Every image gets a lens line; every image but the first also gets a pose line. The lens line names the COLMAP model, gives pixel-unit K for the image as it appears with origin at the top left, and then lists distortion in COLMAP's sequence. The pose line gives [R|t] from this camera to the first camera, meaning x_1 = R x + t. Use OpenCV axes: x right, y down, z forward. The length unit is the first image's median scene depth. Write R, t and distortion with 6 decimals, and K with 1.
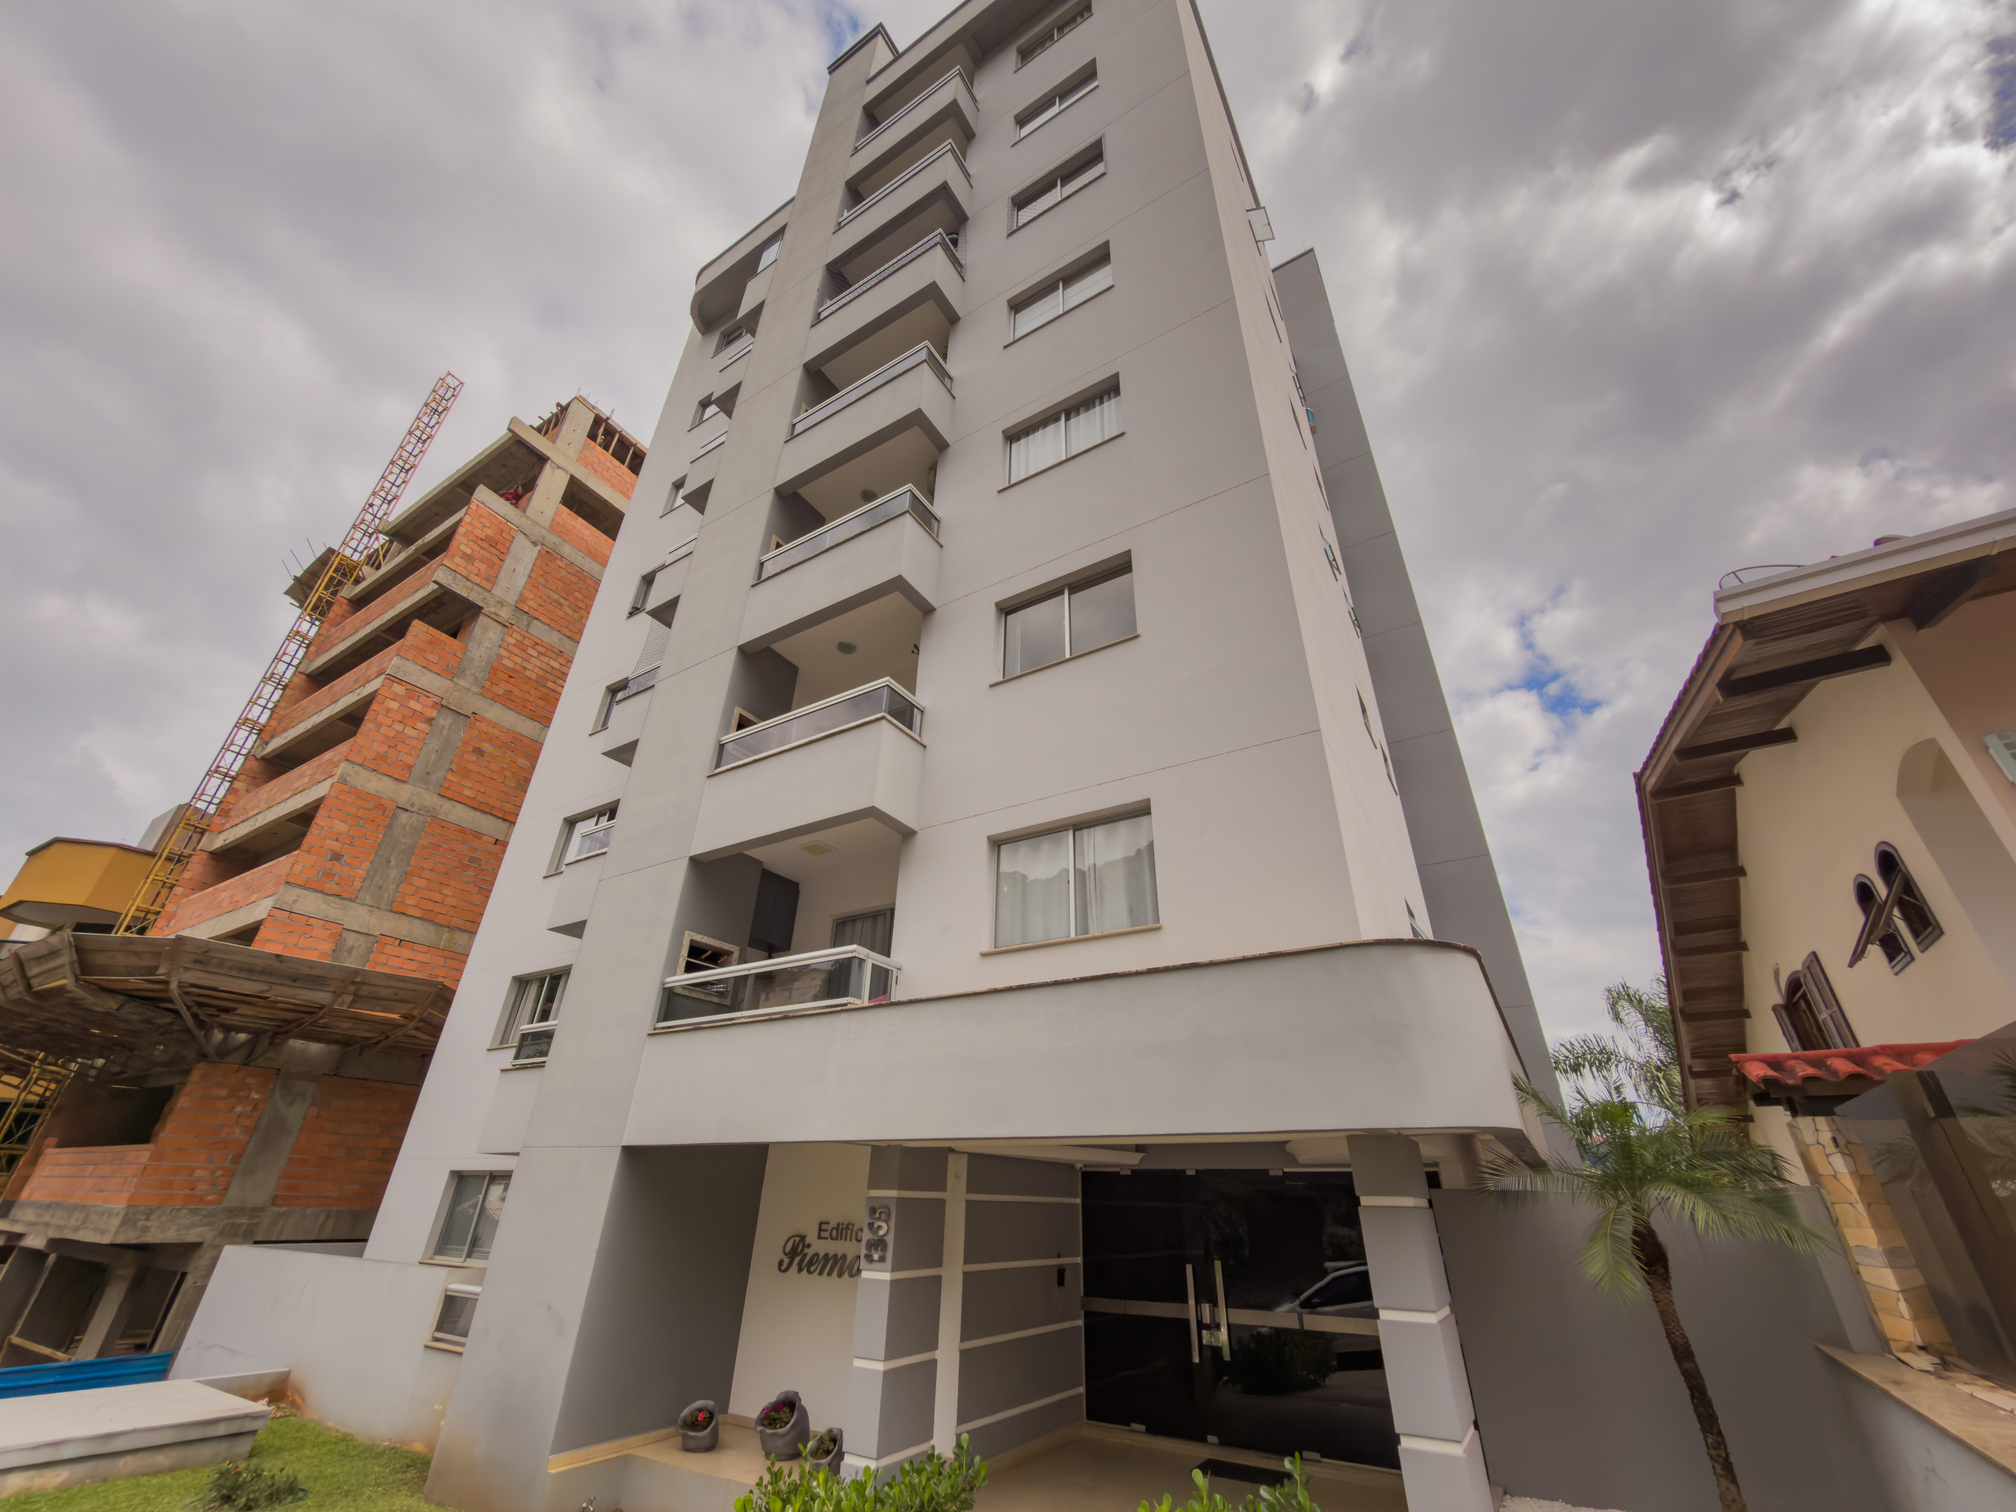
lens RADIAL K [[810.7, 0, 1015.6], [0, 810.7, 746.6], [0, 0, 1]] dist [-0.003160, -0.000223]
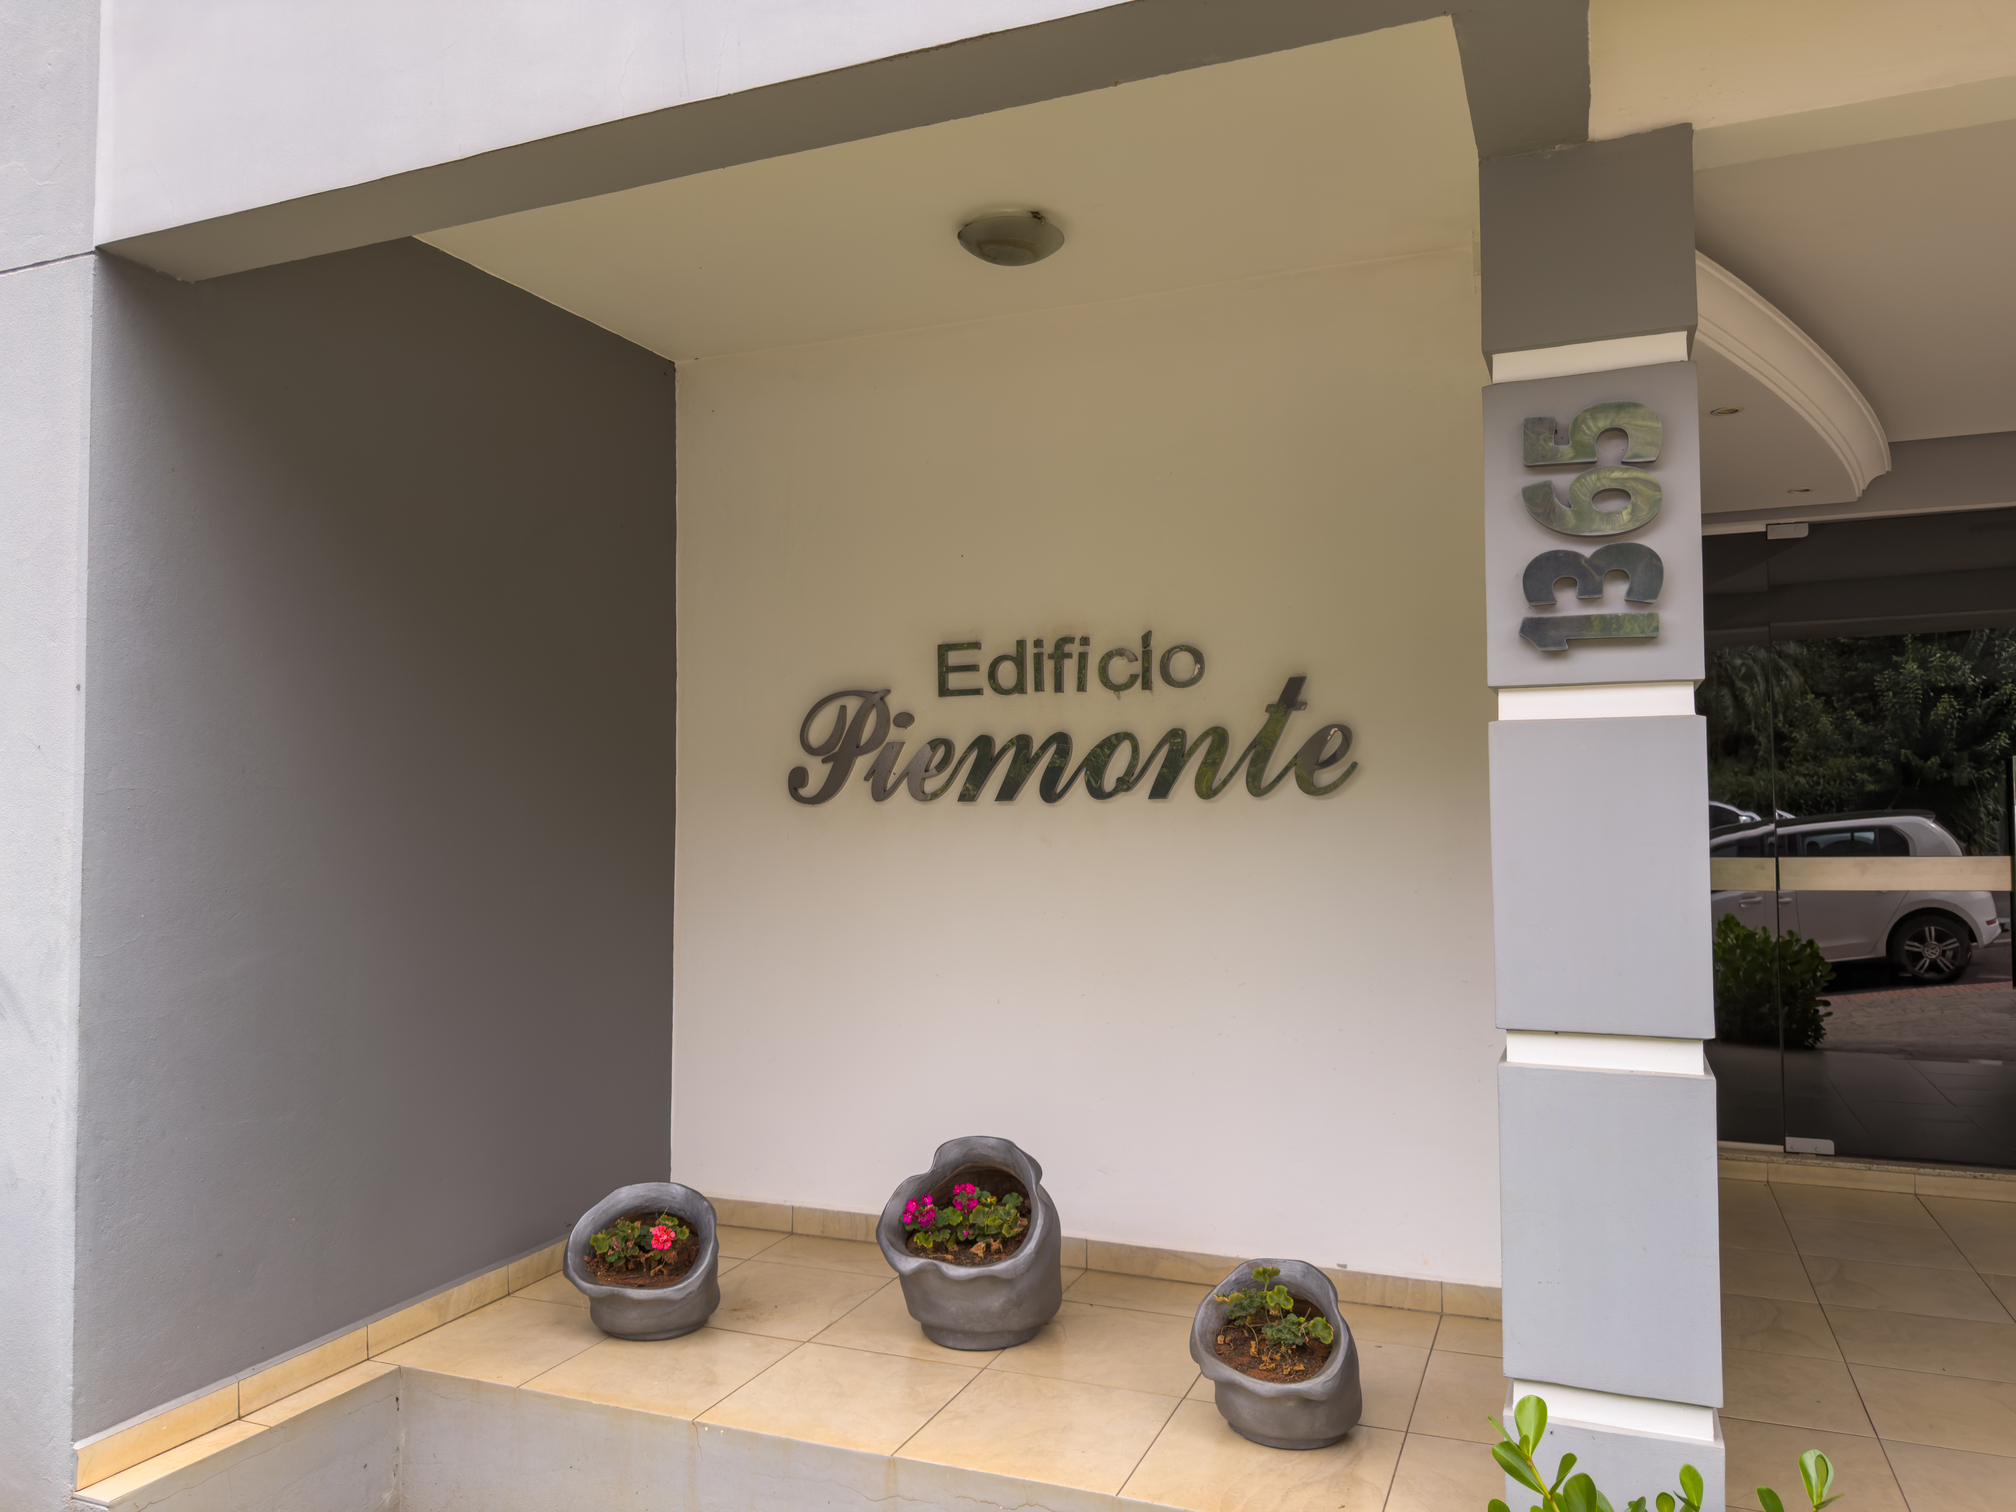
lens RADIAL K [[1420.4, 0, 1008.5], [0, 1420.4, 765.0], [0, 0, 1]] dist [0.011805, -0.004043]
pose [[0.987288, -0.021179, 0.157524, -0.324300], [-0.053312, 0.889541, 0.453735, 0.439200], [-0.149734, -0.456365, 0.877104, 0.600151]]
